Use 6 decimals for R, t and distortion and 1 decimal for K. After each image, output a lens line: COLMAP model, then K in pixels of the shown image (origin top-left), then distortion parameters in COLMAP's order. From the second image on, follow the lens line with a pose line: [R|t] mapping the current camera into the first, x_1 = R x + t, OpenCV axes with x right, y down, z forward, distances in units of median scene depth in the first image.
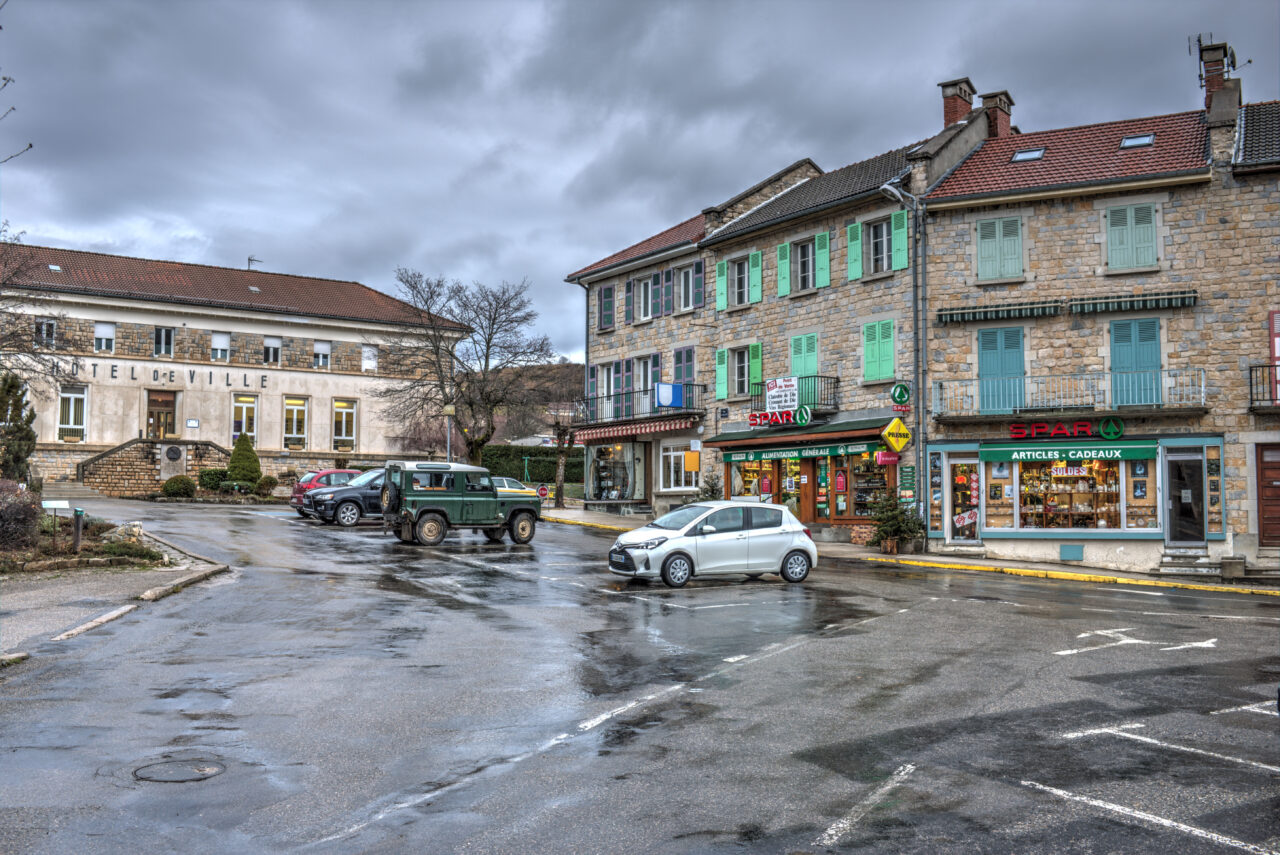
lens RADIAL K [[1280.3, 0, 640.0], [0, 1280.3, 427.5], [0, 0, 1]] dist [-0.011009, -0.005143]
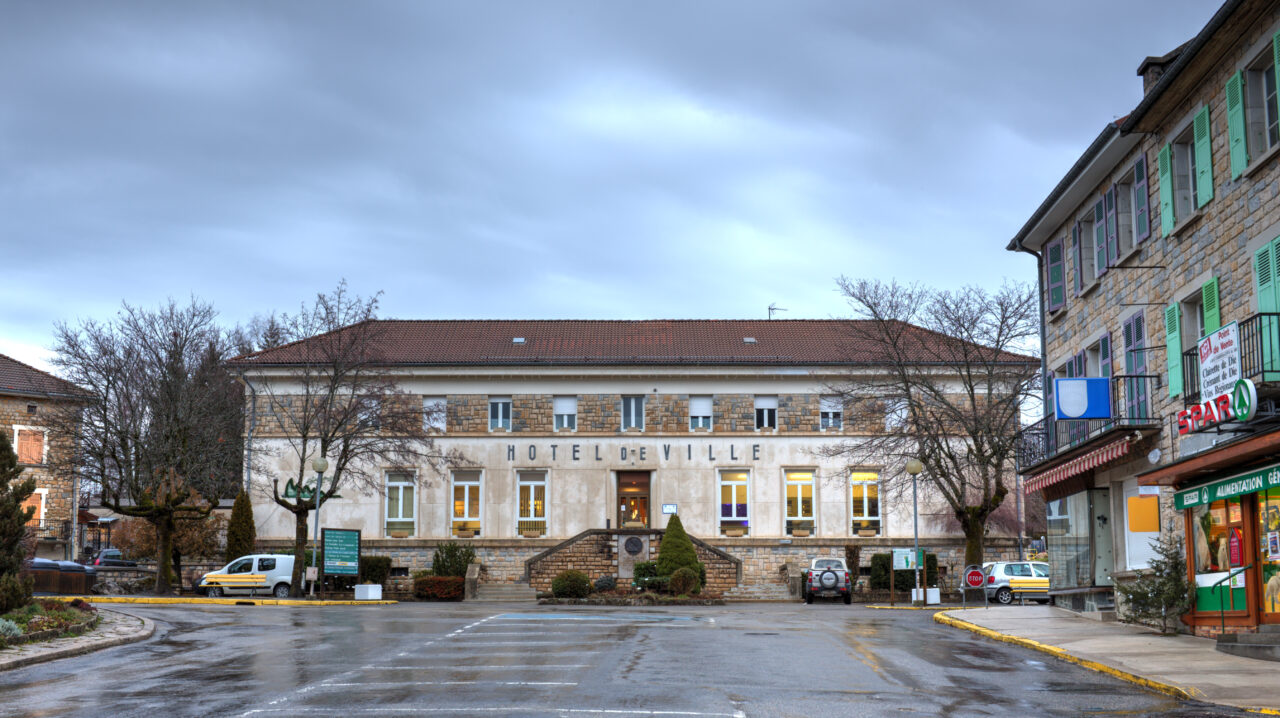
lens RADIAL K [[1377.7, 0, 640.7], [0, 1377.7, 453.1], [0, 0, 1]] dist [0.006326, 0.019745]
pose [[0.822627, -0.077453, -0.563281, 0.139389], [0.046700, 0.996535, -0.068825, 0.021685], [0.566660, 0.030312, 0.823394, 0.265353]]
